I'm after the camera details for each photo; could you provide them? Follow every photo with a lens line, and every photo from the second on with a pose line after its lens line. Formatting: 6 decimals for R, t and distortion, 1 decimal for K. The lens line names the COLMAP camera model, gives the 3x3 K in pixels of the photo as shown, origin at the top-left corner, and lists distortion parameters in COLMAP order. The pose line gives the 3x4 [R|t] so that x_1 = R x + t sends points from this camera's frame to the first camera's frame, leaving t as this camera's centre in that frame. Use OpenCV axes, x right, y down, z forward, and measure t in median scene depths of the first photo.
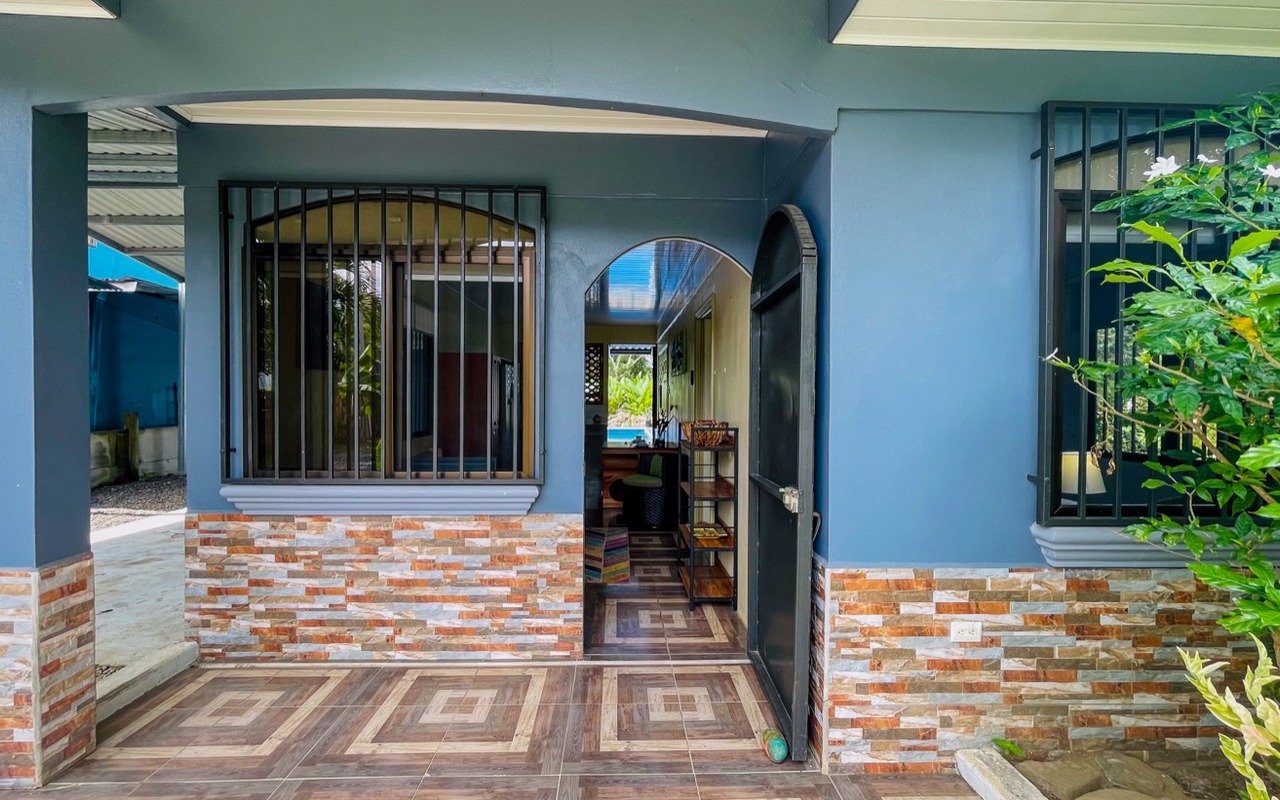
lens RADIAL K [[569.8, 0, 640.5], [0, 569.8, 406.4], [0, 0, 1]] dist [0.000519, 0.000241]
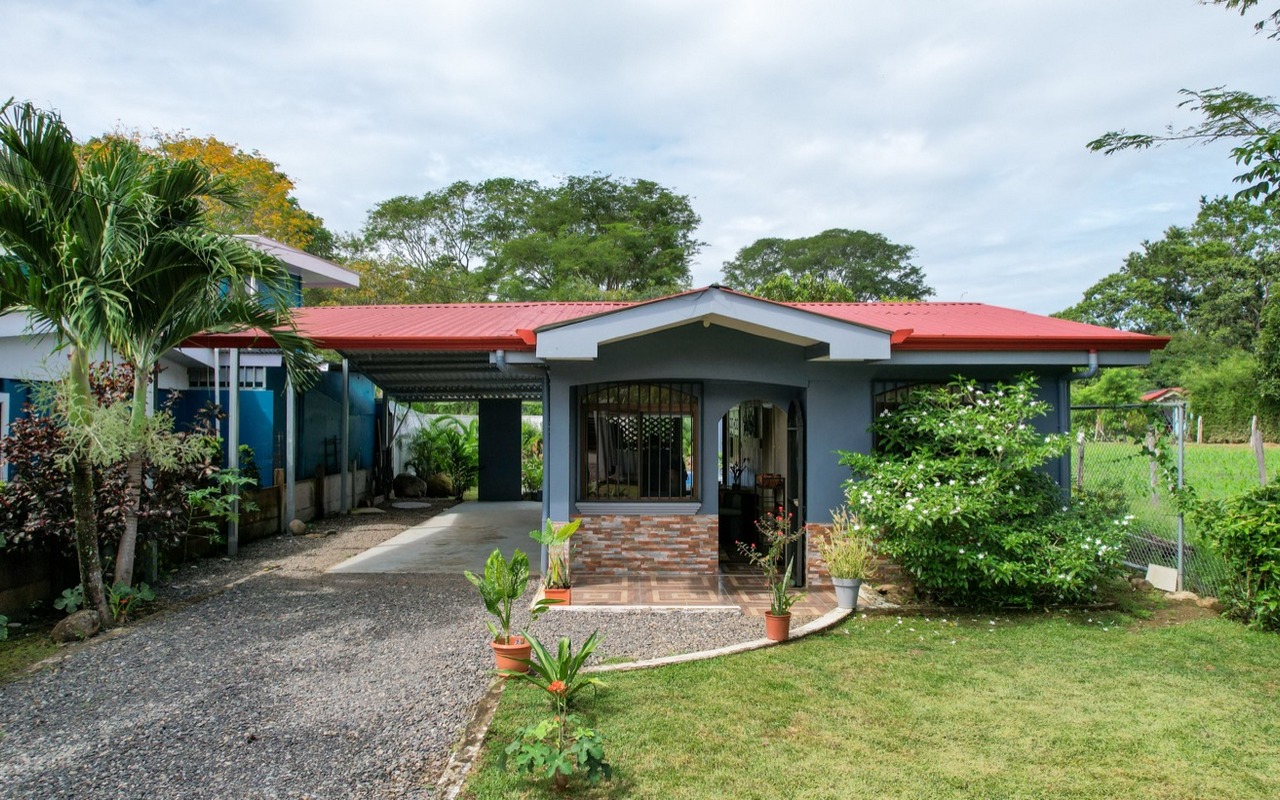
lens RADIAL K [[918.1, 0, 640.0], [0, 918.1, 400.0], [0, 0, 1]] dist [-0.057011, 0.035352]
pose [[0.999414, -0.007936, -0.033286, -0.301725], [0.006782, 0.999378, -0.034620, -0.164688], [0.033540, 0.034374, 0.998846, -2.936223]]
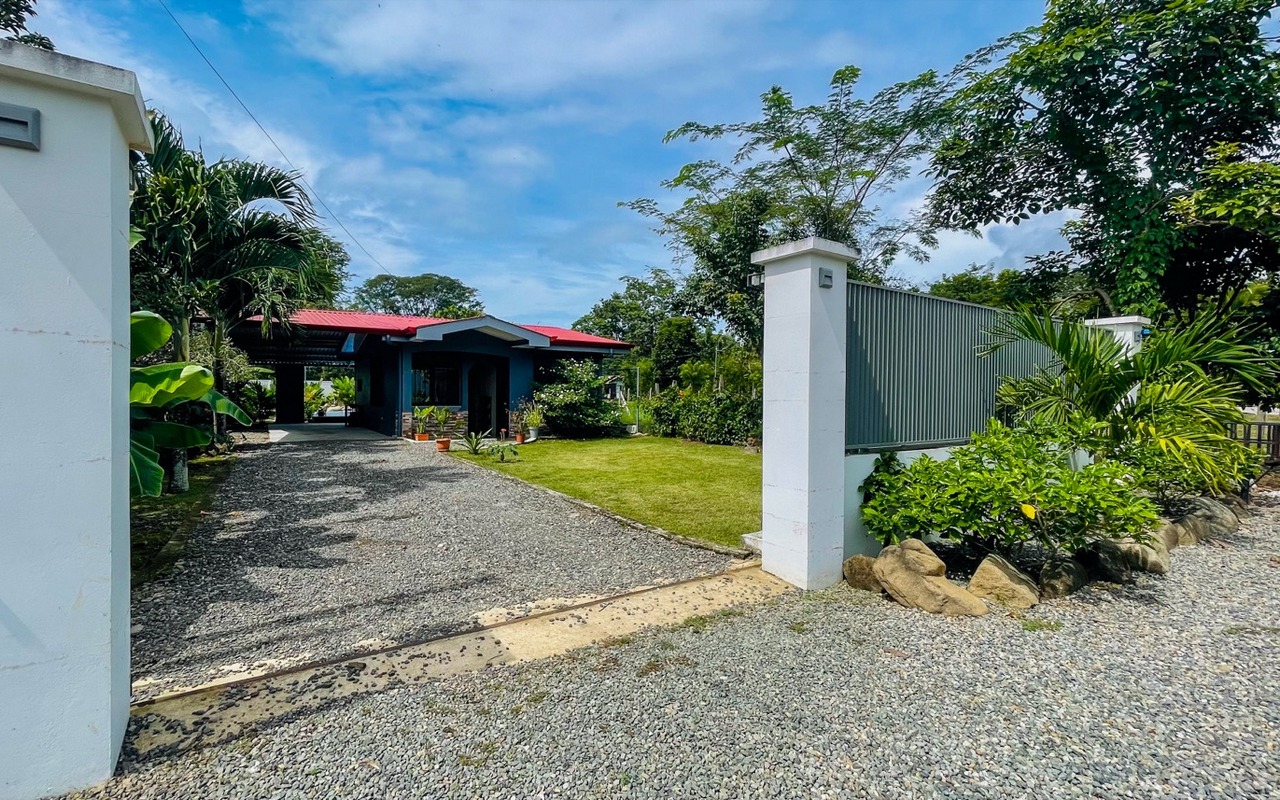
lens RADIAL K [[572.9, 0, 614.9], [0, 572.9, 400.6], [0, 0, 1]] dist [0.001154, 0.000156]
pose [[0.872754, -0.005403, 0.488130, -1.625132], [0.006022, 0.999982, 0.000302, 0.095573], [-0.488122, 0.002676, 0.872771, -4.761838]]
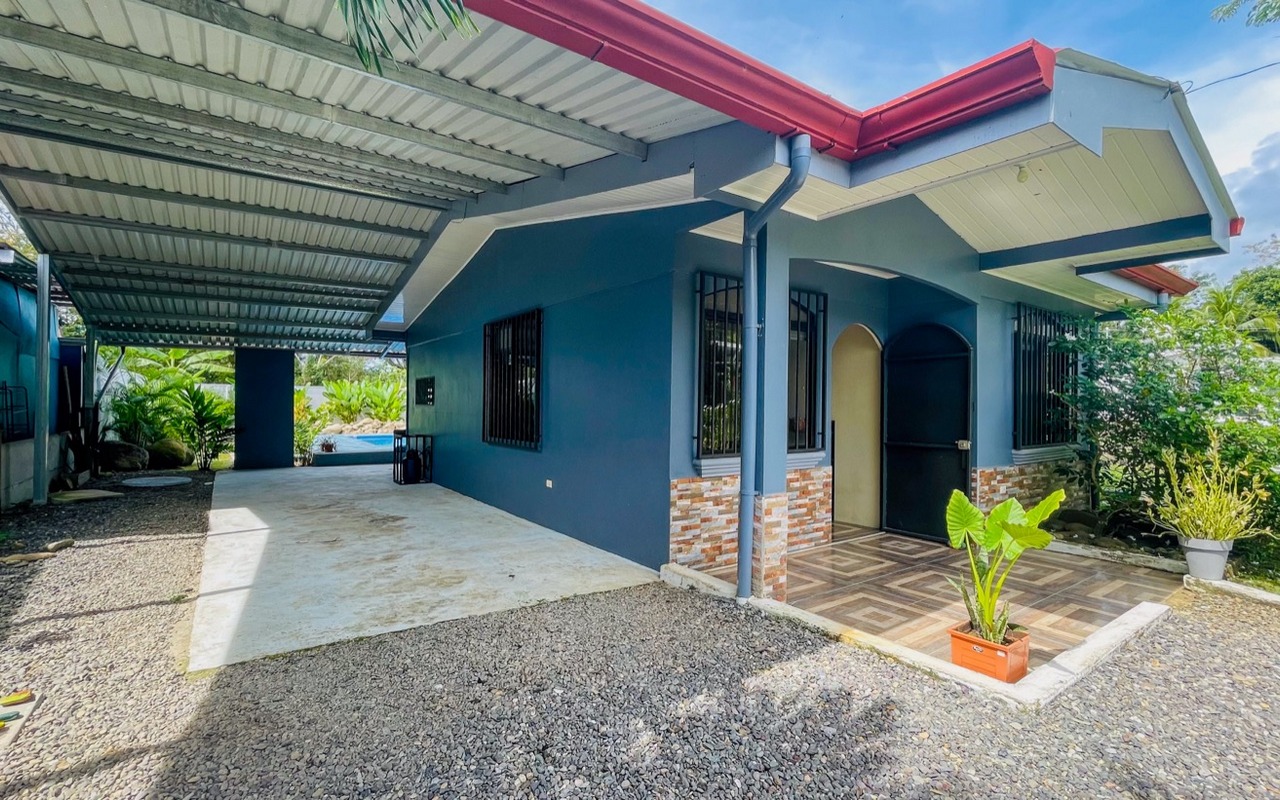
lens RADIAL K [[575.5, 0, 634.1], [0, 575.5, 401.8], [0, 0, 1]] dist [0.001224, 0.000755]
pose [[0.837603, 0.000406, 0.546280, -1.715117], [0.007592, 0.999895, -0.012383, -0.004586], [-0.546227, 0.014519, 0.837511, -0.250848]]
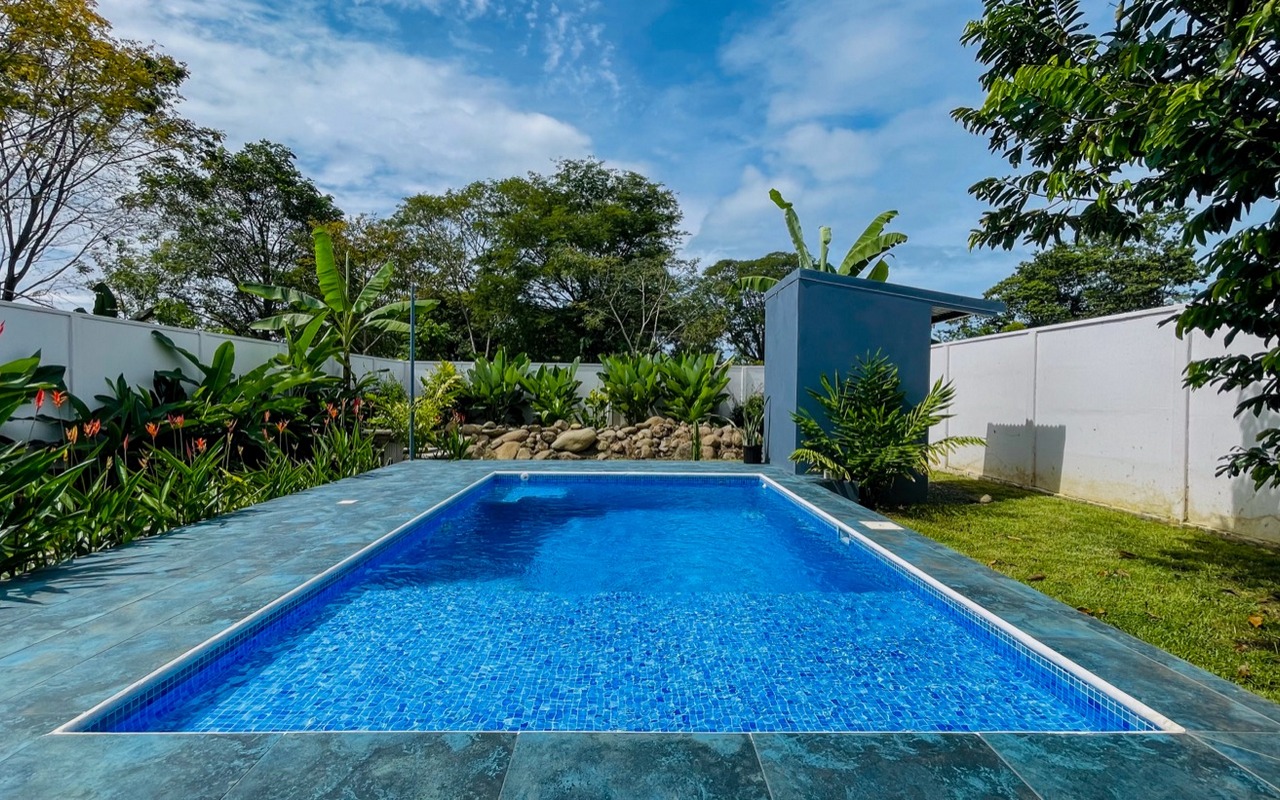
lens RADIAL K [[575.5, 0, 634.1], [0, 575.5, 401.8], [0, 0, 1]] dist [0.001224, 0.000755]
pose [[0.999485, 0.004943, -0.031704, -0.379532], [-0.005014, 0.999985, -0.002133, 0.019546], [0.031693, 0.002291, 0.999495, 3.761926]]
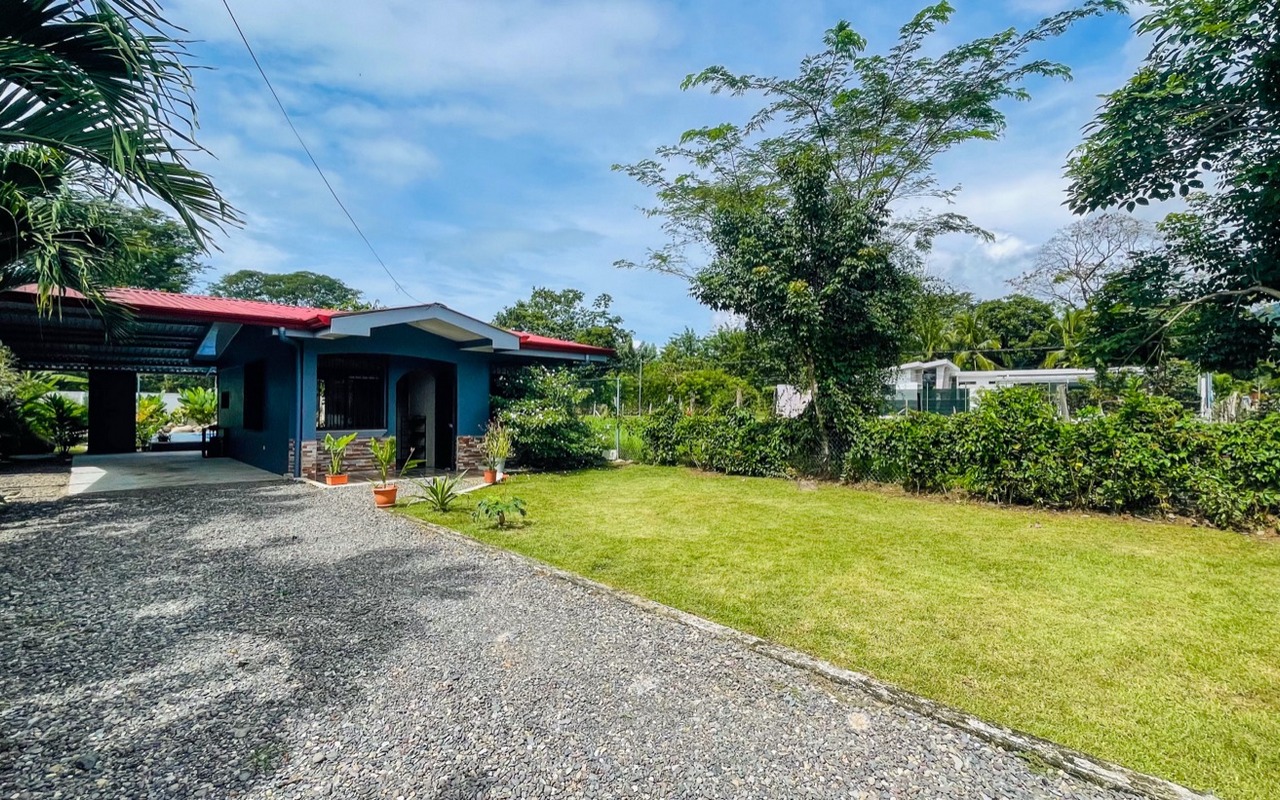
lens RADIAL K [[571.6, 0, 640.0], [0, 571.6, 400.0], [0, 0, 1]] dist [-0.010877, 0.009450]
pose [[0.741506, 0.004285, 0.670933, -1.592411], [0.011724, 0.999744, -0.019343, 0.028687], [-0.670844, 0.022209, 0.741266, -3.321700]]
